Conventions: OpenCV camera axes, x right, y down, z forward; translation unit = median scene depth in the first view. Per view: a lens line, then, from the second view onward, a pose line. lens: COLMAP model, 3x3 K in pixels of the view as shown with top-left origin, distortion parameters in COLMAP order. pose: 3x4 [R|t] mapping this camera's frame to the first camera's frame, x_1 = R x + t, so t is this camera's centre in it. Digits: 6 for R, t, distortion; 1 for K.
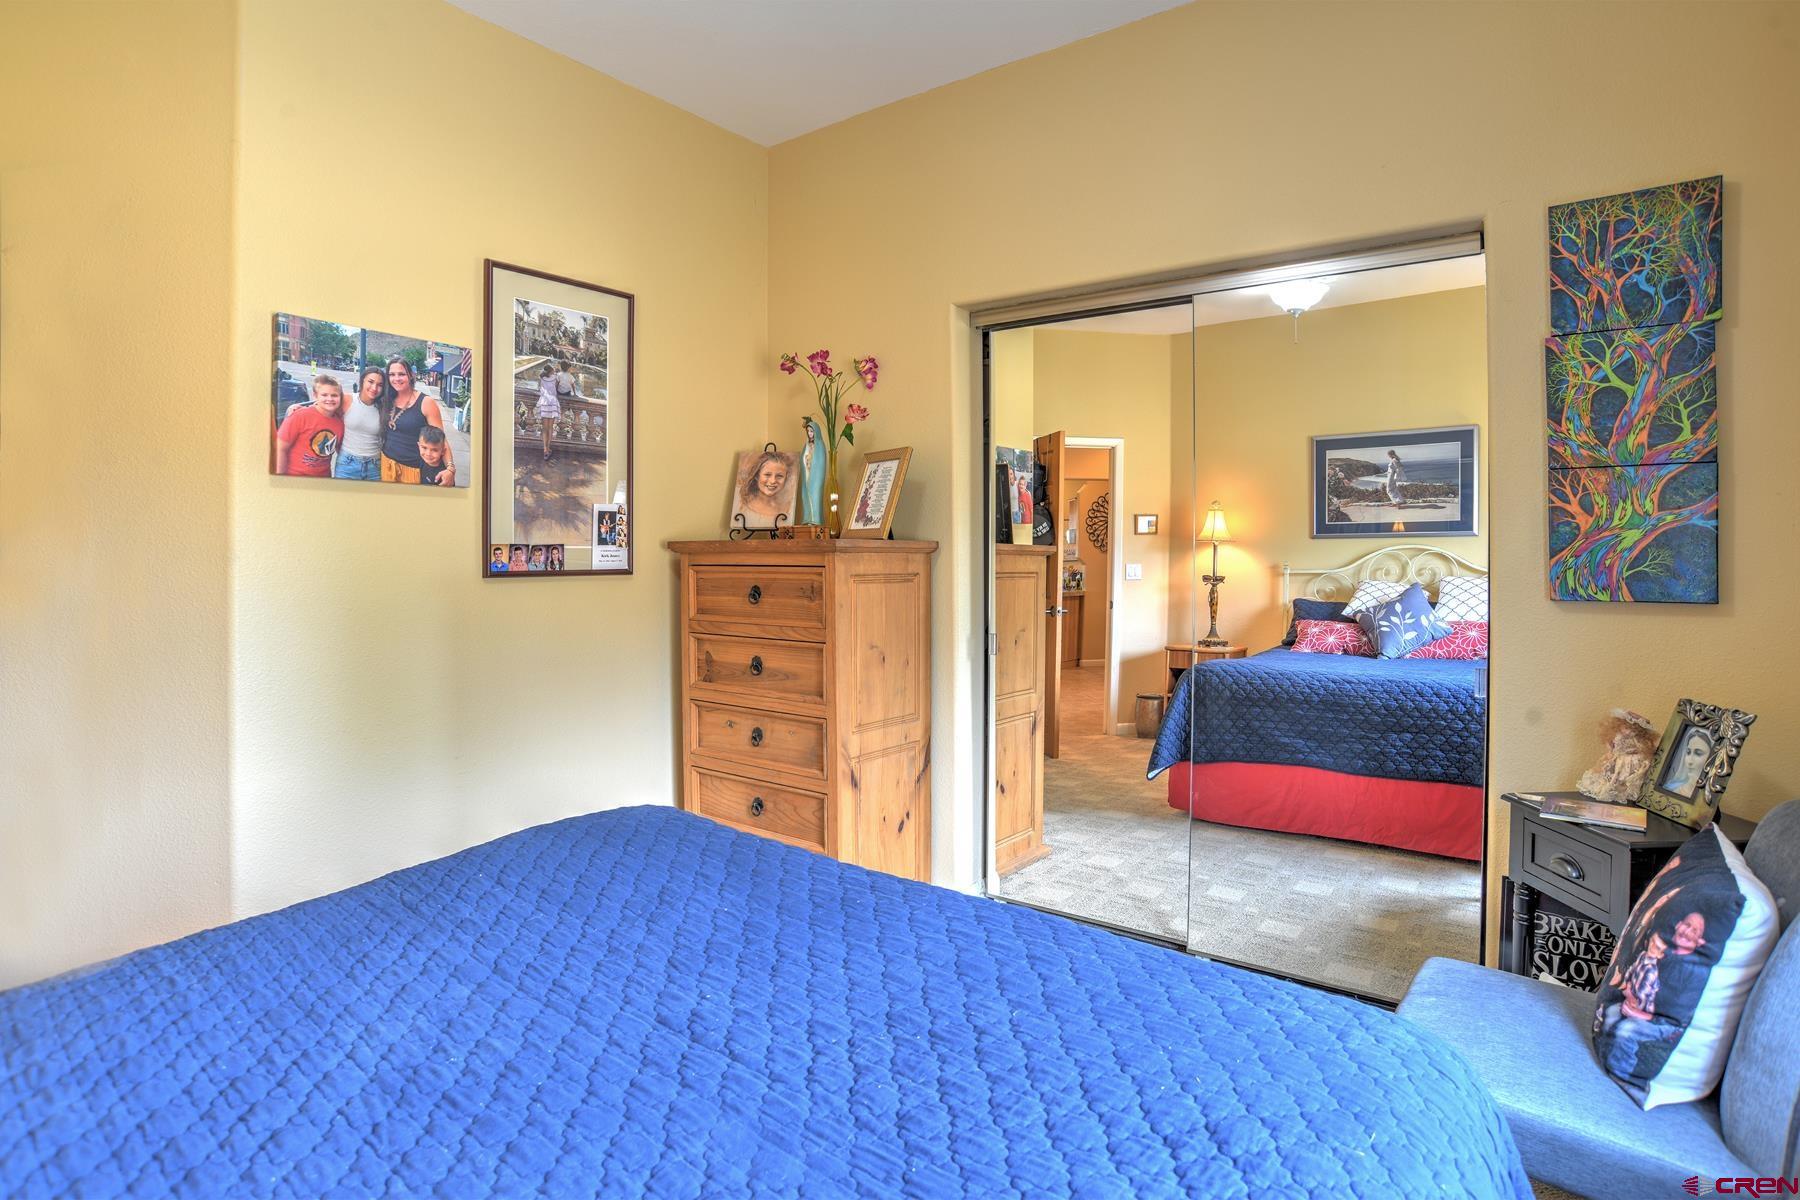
lens RADIAL K [[952.5, 0, 894.0], [0, 952.5, 544.1], [0, 0, 1]] dist [-0.018496, 0.000633]
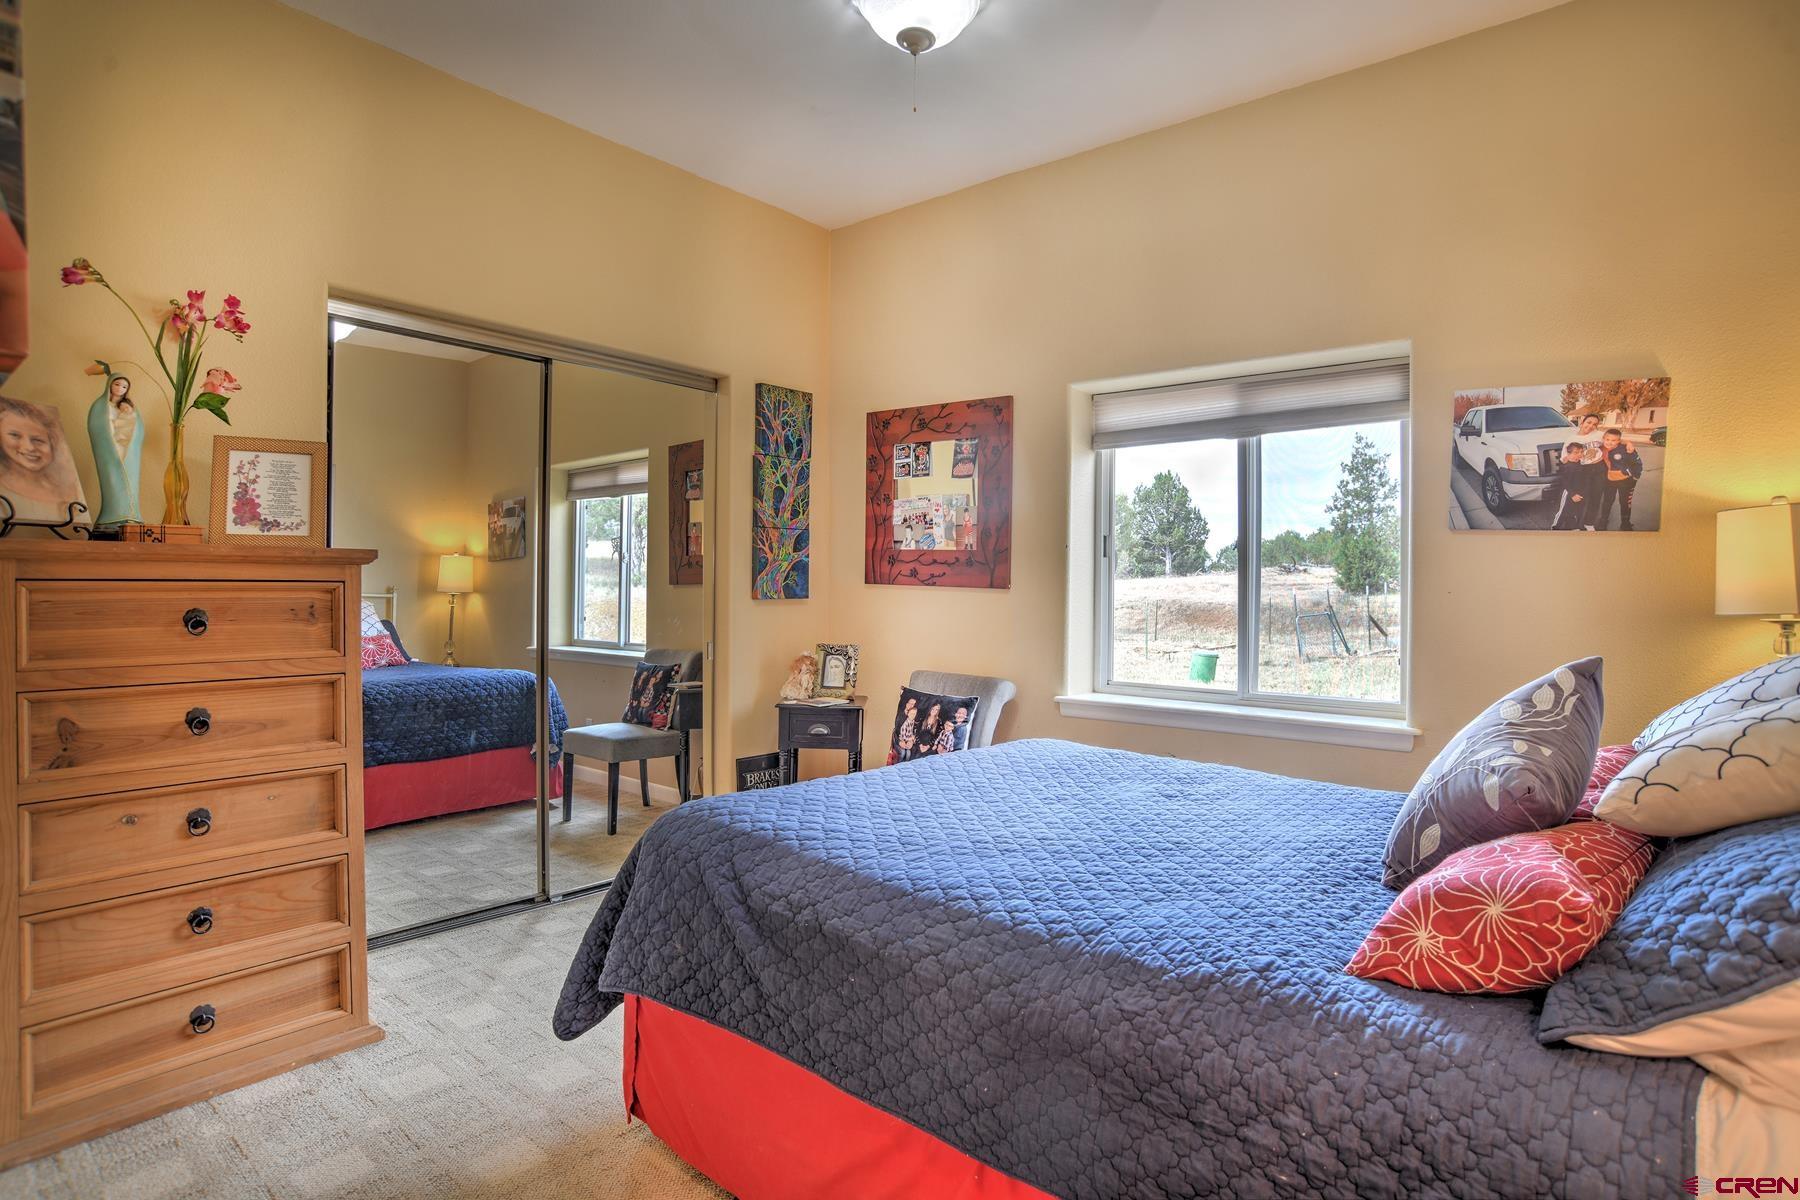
lens RADIAL K [[952.5, 0, 894.0], [0, 952.5, 544.1], [0, 0, 1]] dist [-0.018496, 0.000633]
pose [[0.081054, 0.038423, 0.995969, -0.859505], [-0.016395, 0.999173, -0.037212, 0.013893], [-0.996575, -0.013313, 0.081617, 0.455406]]
